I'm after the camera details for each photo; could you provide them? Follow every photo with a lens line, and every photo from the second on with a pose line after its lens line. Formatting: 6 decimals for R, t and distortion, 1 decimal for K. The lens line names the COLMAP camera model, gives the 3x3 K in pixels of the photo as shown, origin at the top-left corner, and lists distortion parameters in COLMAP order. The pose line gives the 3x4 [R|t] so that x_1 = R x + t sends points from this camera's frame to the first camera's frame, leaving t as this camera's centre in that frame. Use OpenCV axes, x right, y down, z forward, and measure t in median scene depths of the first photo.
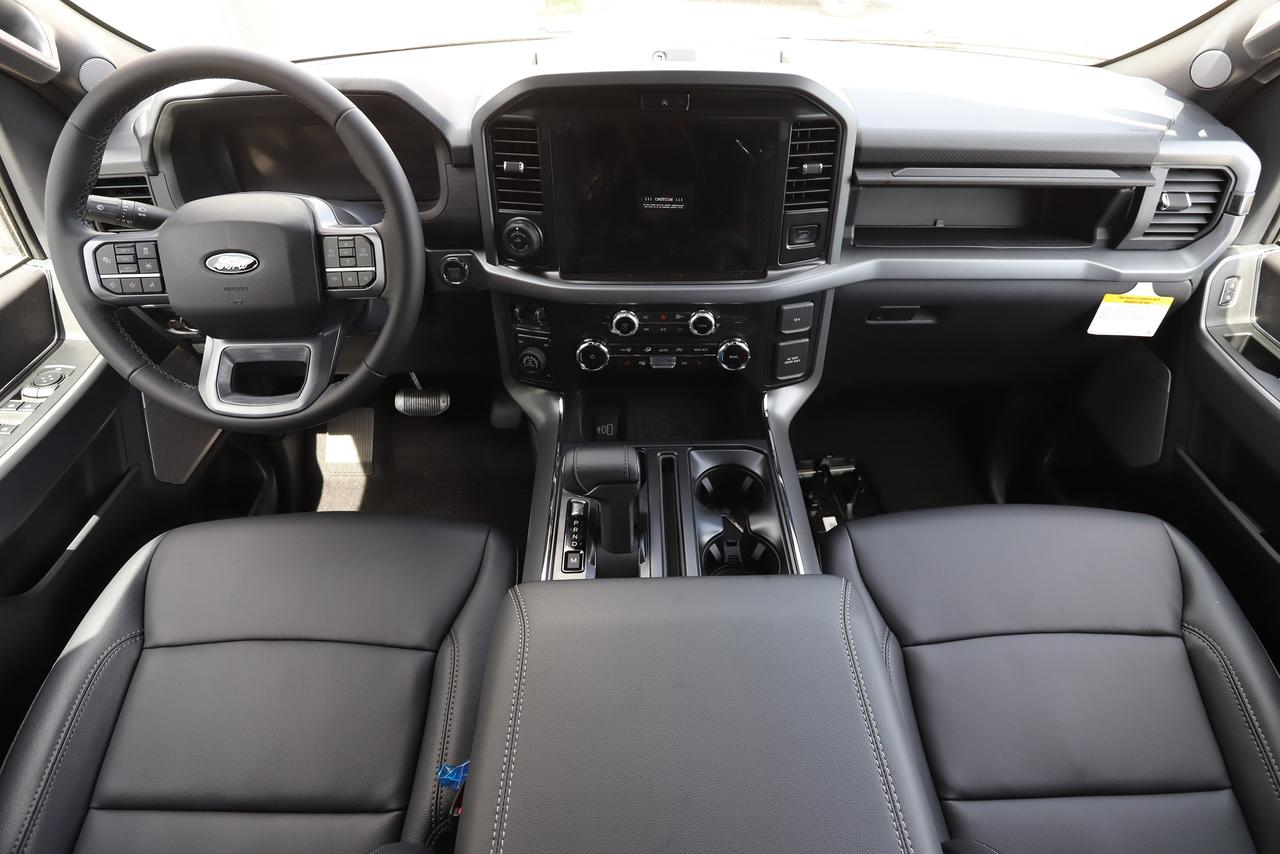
lens RADIAL K [[667.5, 0, 639.4], [0, 667.5, 433.3], [0, 0, 1]] dist [-0.038154, 0.003455]
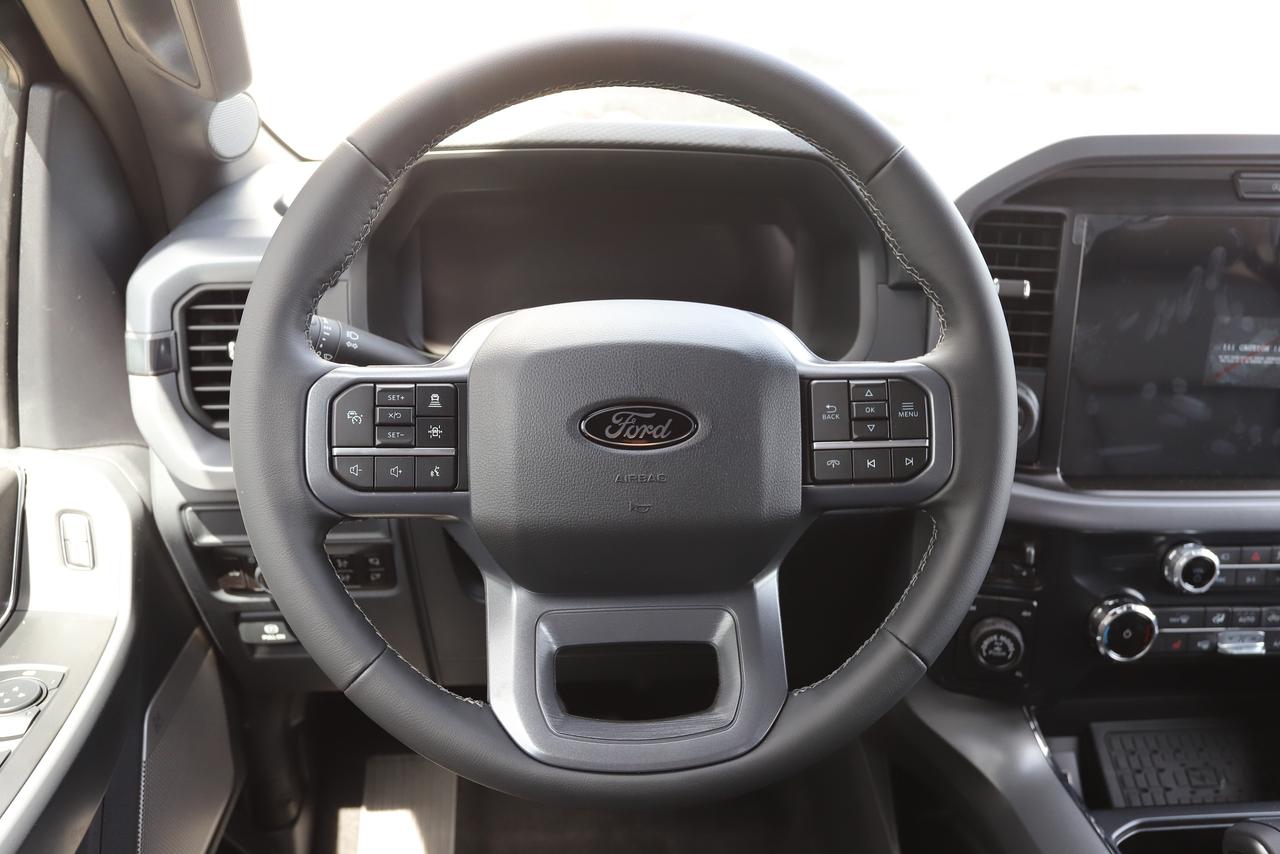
lens RADIAL K [[1000.4, 0, 679.7], [0, 1000.4, 421.6], [0, 0, 1]] dist [0.017014, 0.000938]
pose [[0.995663, 0.003512, 0.092962, -0.518705], [0.028783, 0.938623, -0.343743, -0.010062], [-0.088464, 0.344928, 0.934451, 0.251249]]
